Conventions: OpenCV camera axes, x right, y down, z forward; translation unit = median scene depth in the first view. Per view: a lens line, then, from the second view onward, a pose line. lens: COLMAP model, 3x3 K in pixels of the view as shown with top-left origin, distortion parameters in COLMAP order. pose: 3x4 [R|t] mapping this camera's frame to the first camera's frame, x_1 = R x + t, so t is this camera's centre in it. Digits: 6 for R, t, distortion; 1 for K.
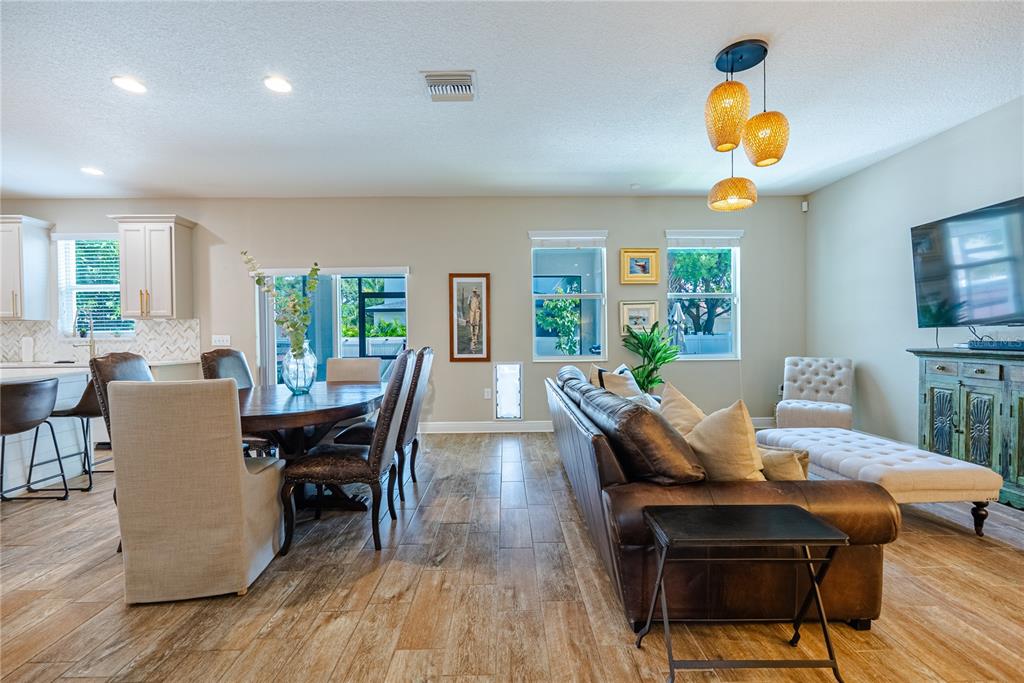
lens RADIAL K [[449.8, 0, 512.8], [0, 449.8, 341.9], [0, 0, 1]] dist [-0.005759, 0.001150]
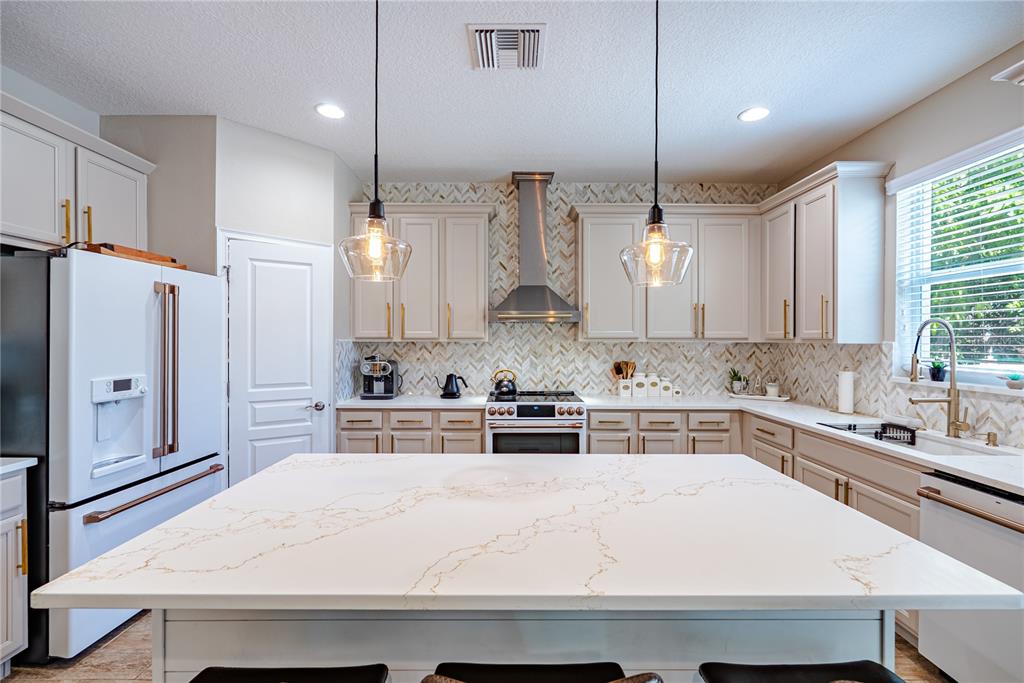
lens RADIAL K [[449.8, 0, 513.1], [0, 449.8, 341.7], [0, 0, 1]] dist [-0.005759, 0.001150]
pose [[-0.017163, 0.017588, -0.999698, -0.760760], [-0.016796, 0.999699, 0.017876, -0.082921], [0.999712, 0.017098, -0.016863, 0.890501]]
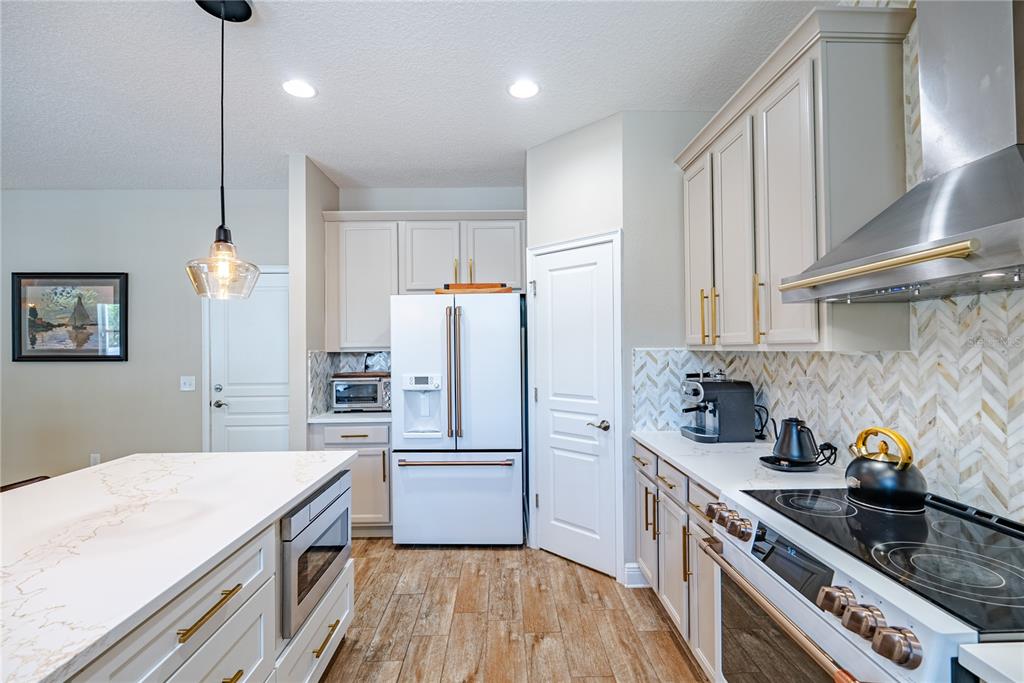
lens RADIAL K [[449.8, 0, 513.8], [0, 449.8, 341.0], [0, 0, 1]] dist [-0.005759, 0.001150]
pose [[-0.999777, 0.020516, -0.005006, -1.575143], [0.020516, 0.999790, -0.000054, -0.079368], [0.005004, -0.000157, -0.999987, 1.267871]]
